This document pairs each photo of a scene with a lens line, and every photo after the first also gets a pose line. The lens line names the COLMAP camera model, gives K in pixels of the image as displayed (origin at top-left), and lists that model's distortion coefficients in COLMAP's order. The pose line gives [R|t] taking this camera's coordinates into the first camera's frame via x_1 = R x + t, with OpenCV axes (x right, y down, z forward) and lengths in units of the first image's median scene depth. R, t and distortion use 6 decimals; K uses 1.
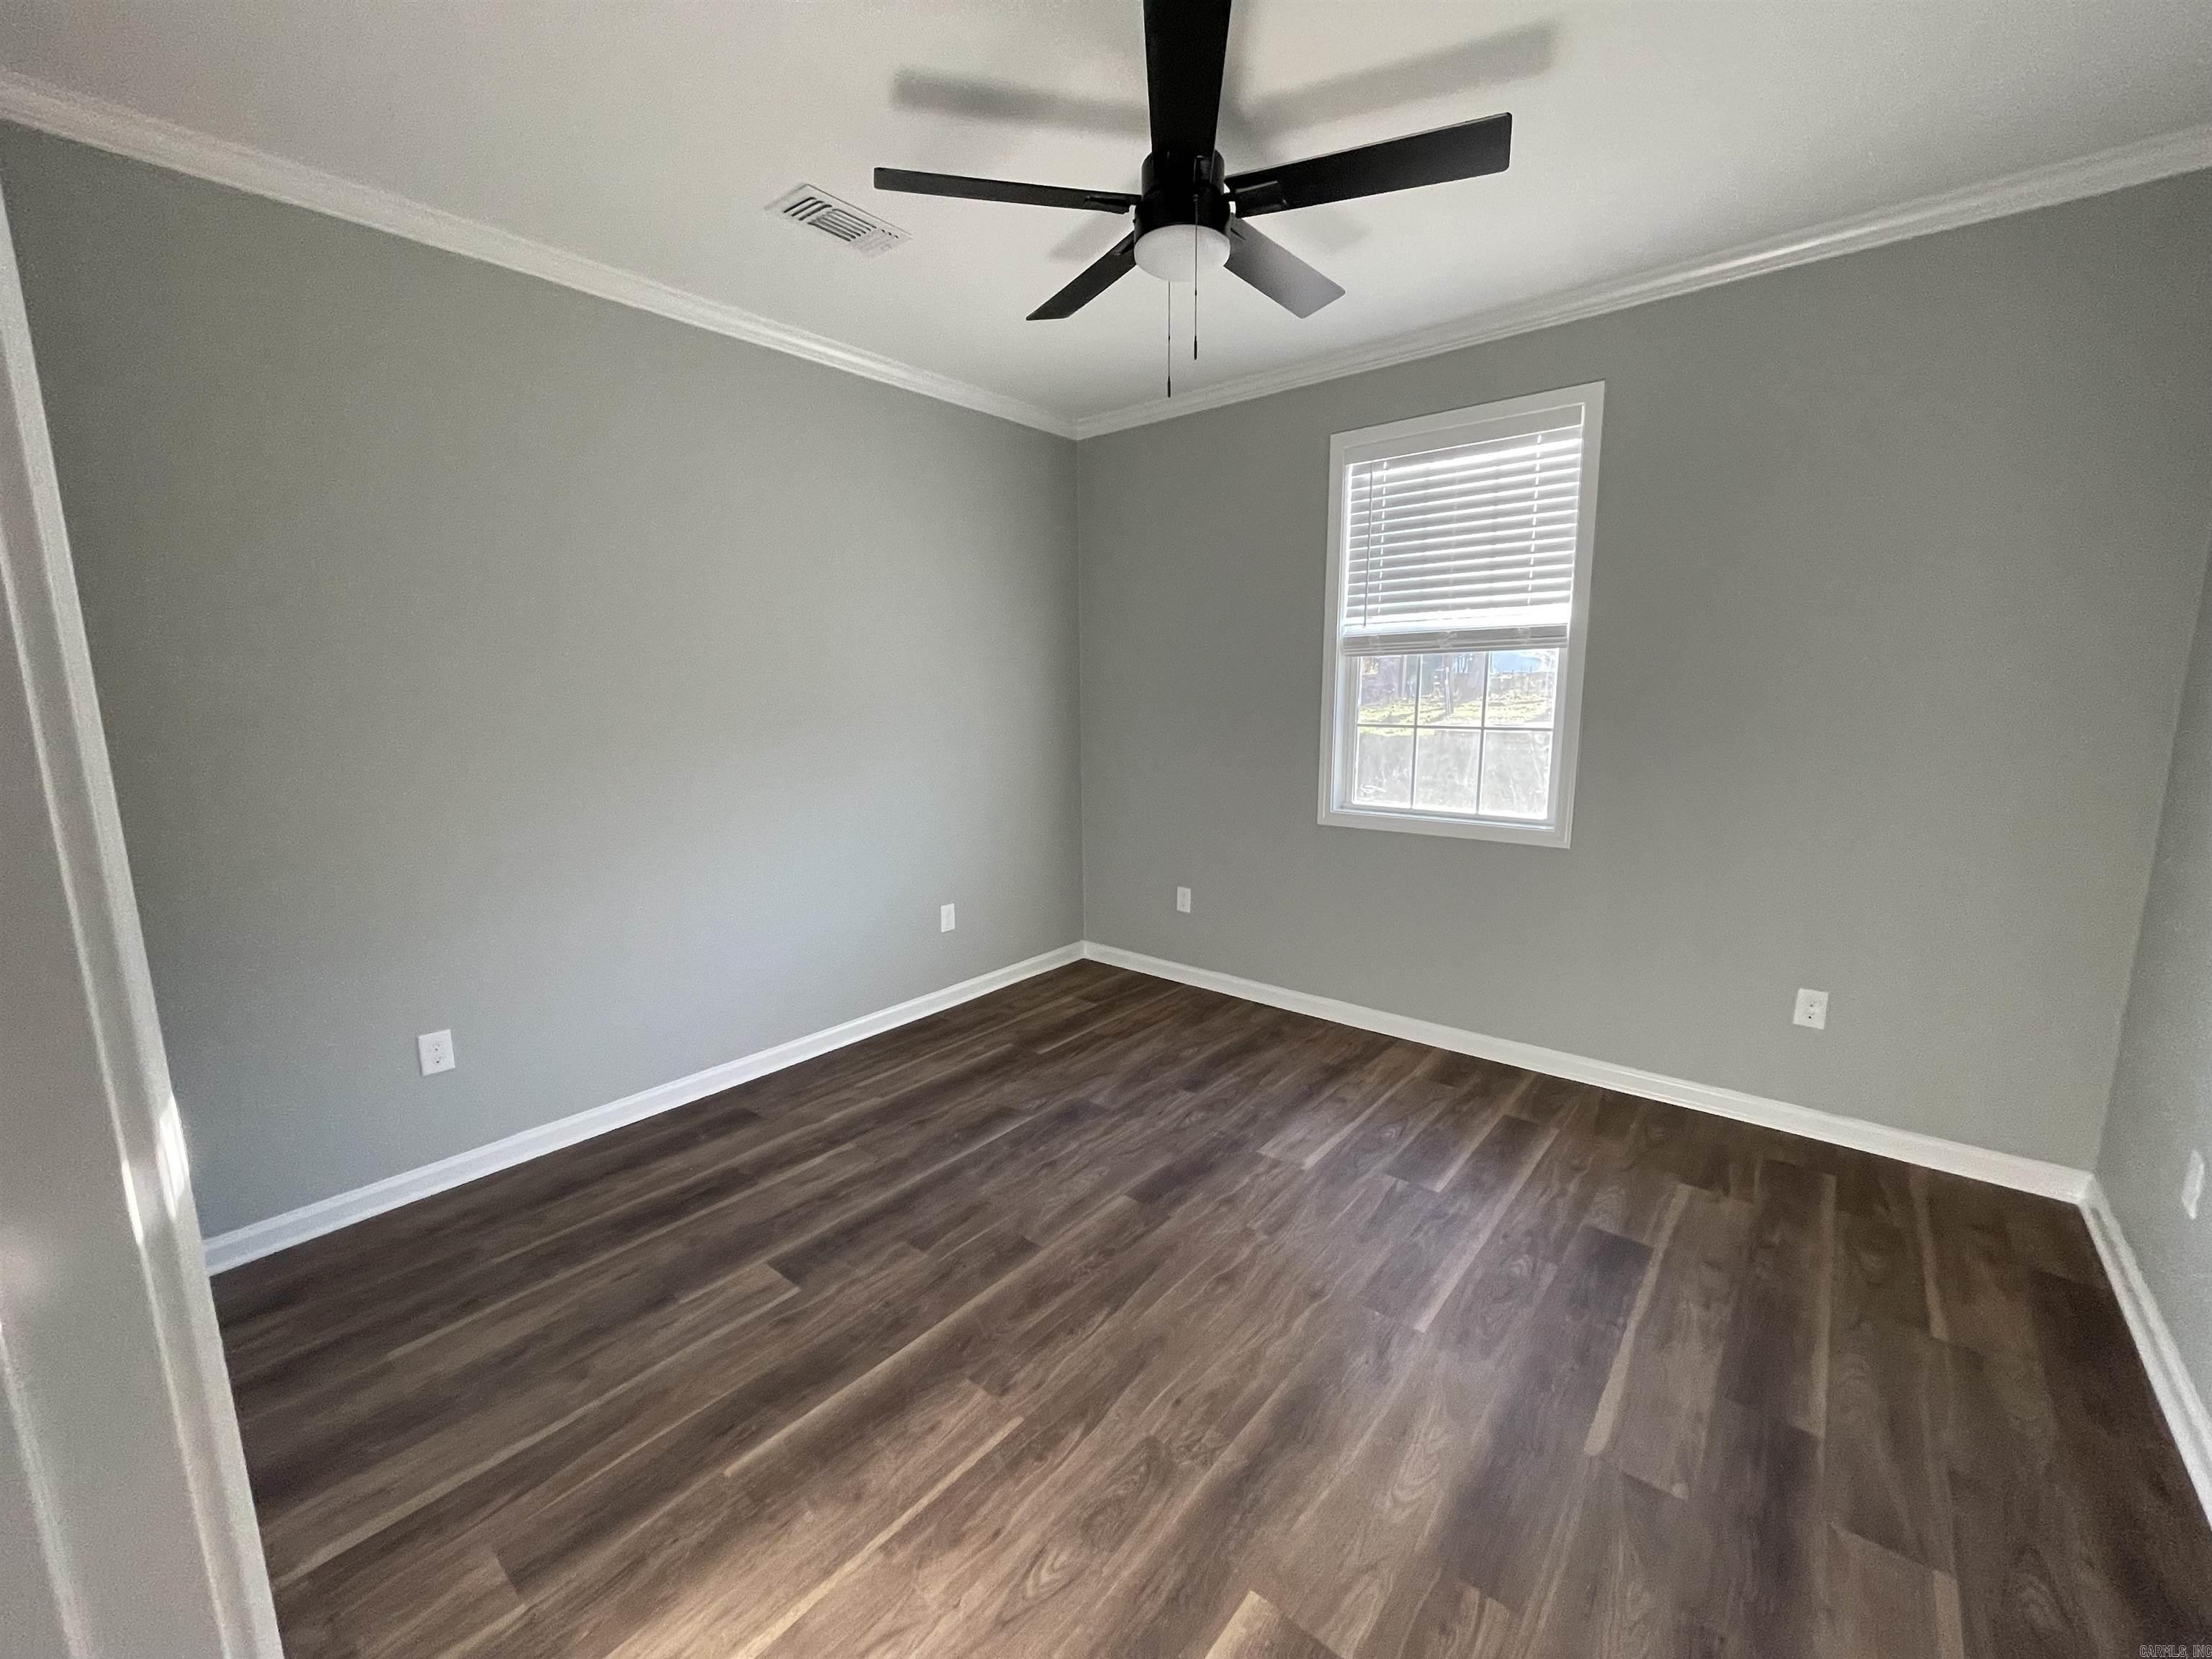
lens RADIAL K [[892.0, 0, 1101.7], [0, 892.0, 833.4], [0, 0, 1]] dist [-0.001678, 0.000990]
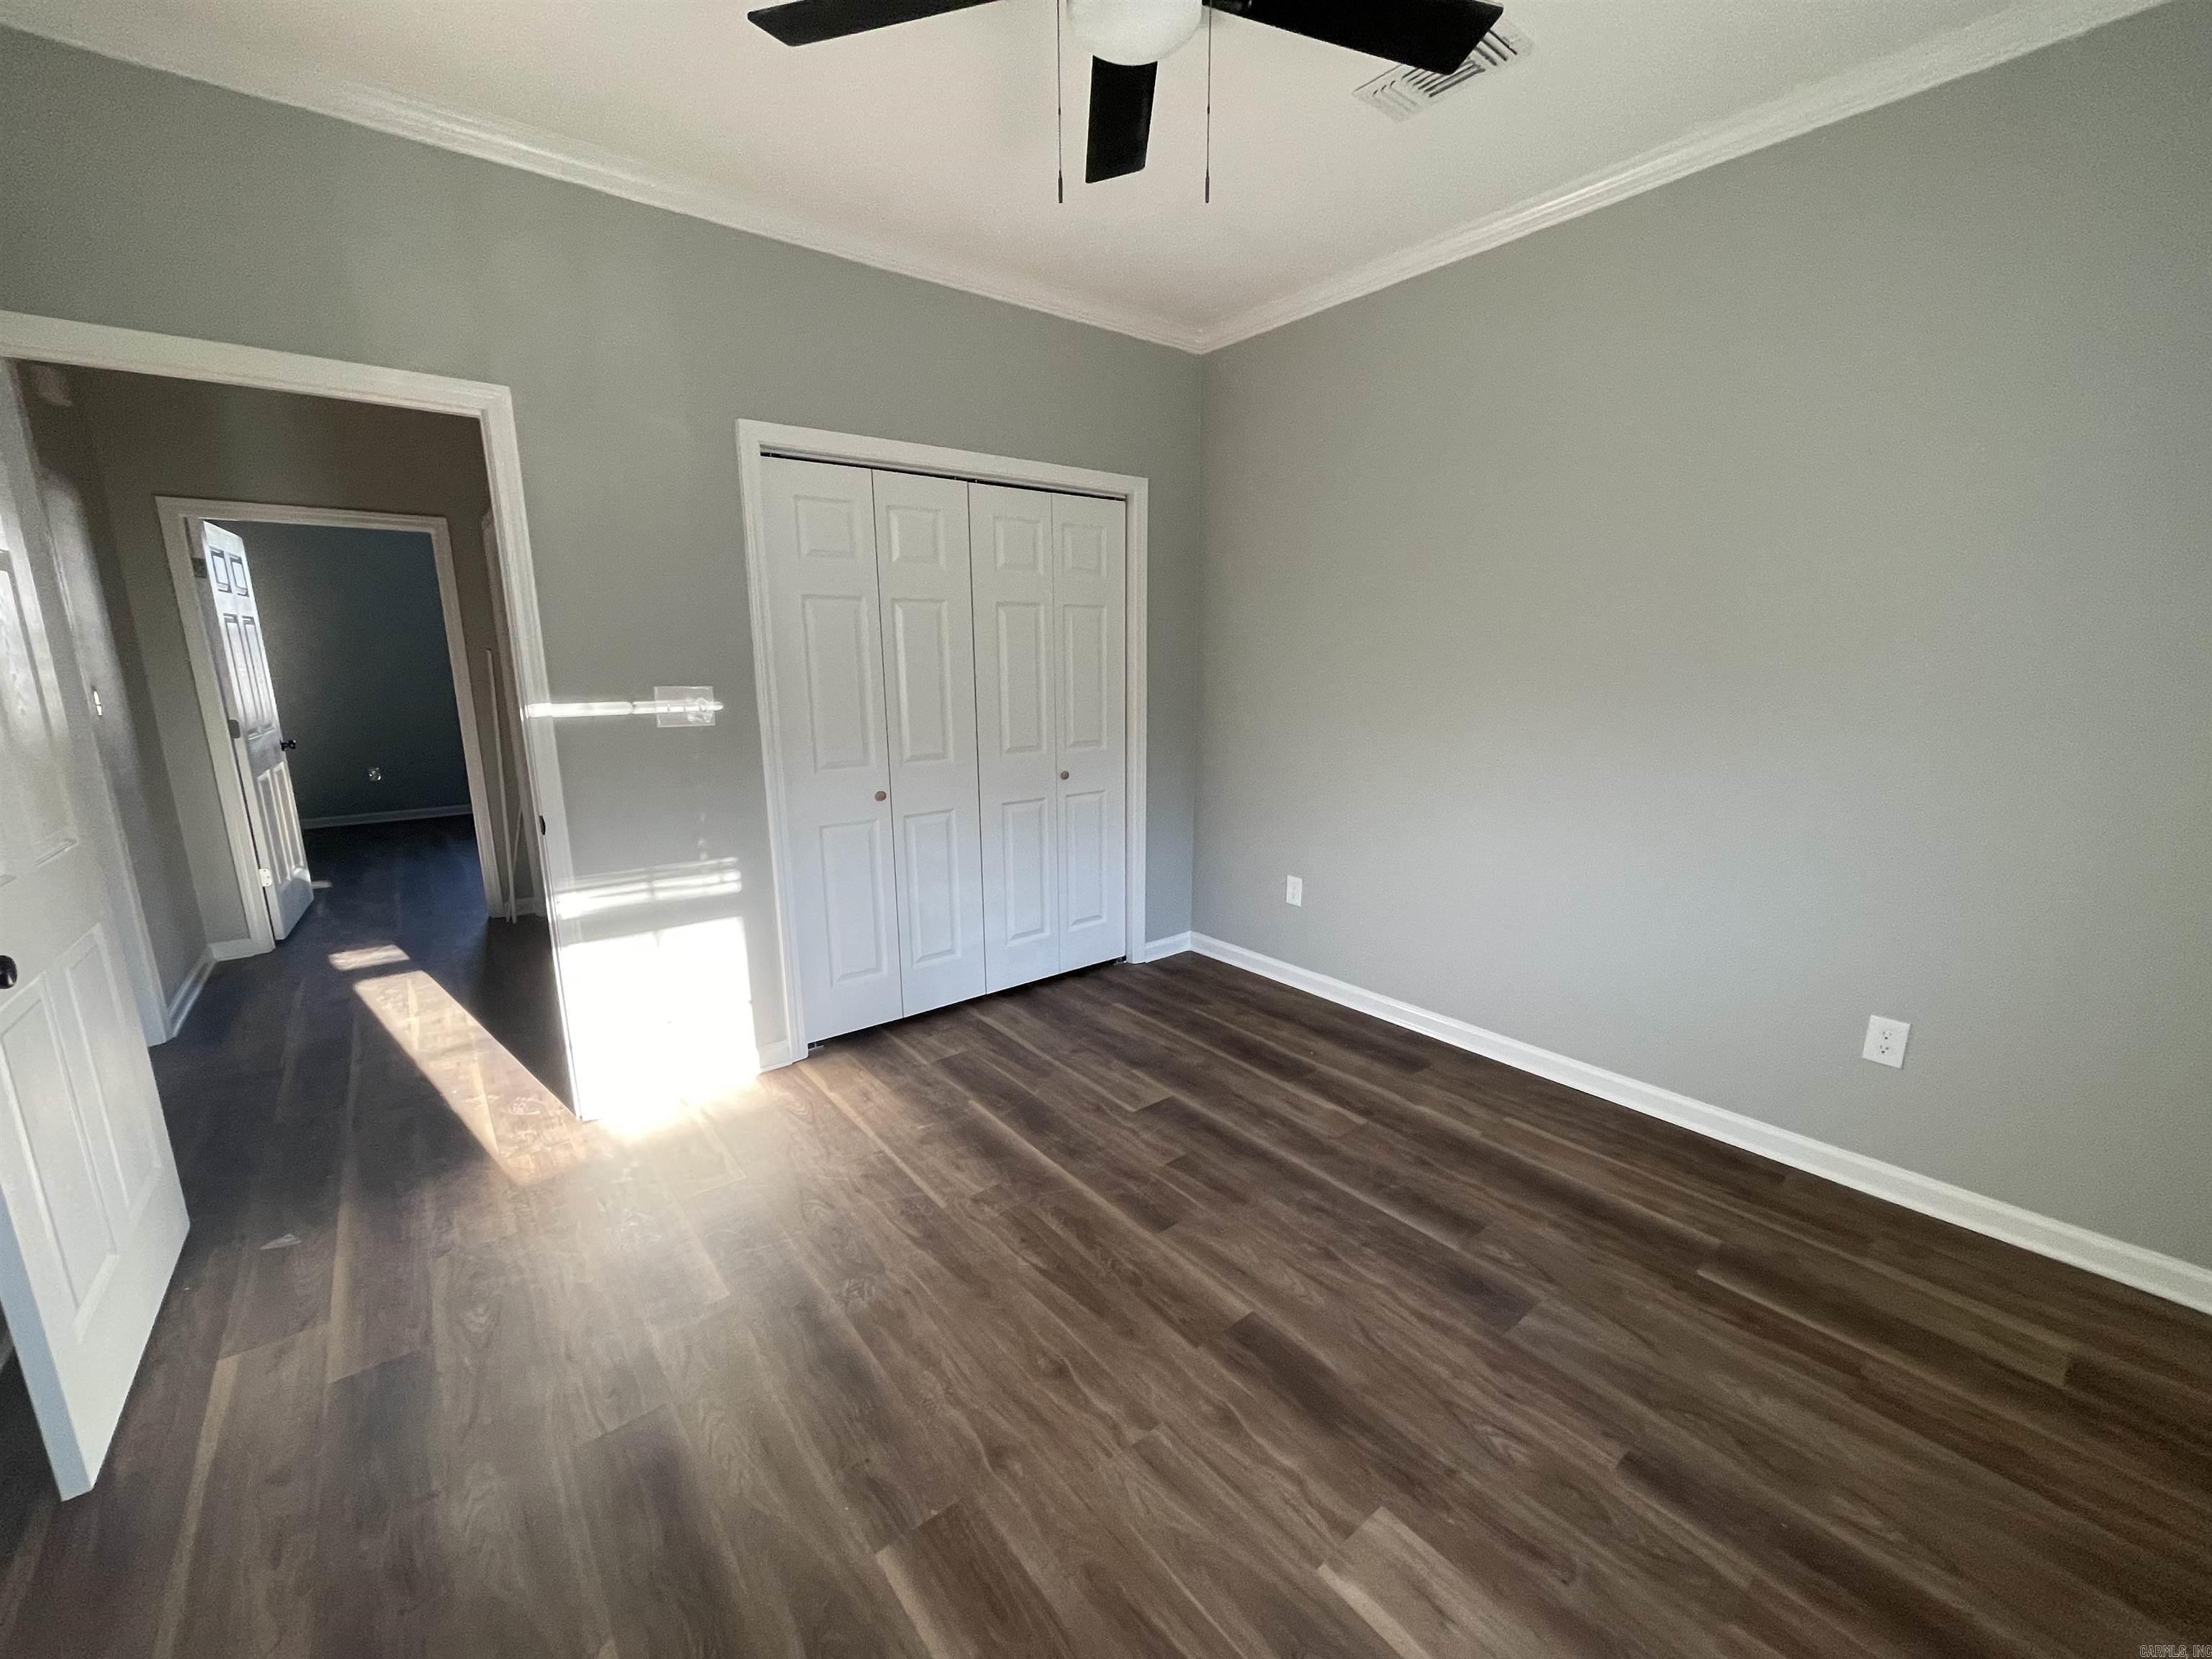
lens RADIAL K [[892.0, 0, 1100.9], [0, 892.0, 833.9], [0, 0, 1]] dist [-0.001678, 0.000990]
pose [[-0.195041, 0.211268, -0.957771, 0.668221], [-0.150816, 0.958451, 0.242130, -0.142449], [0.969130, 0.191672, -0.155075, 0.886410]]
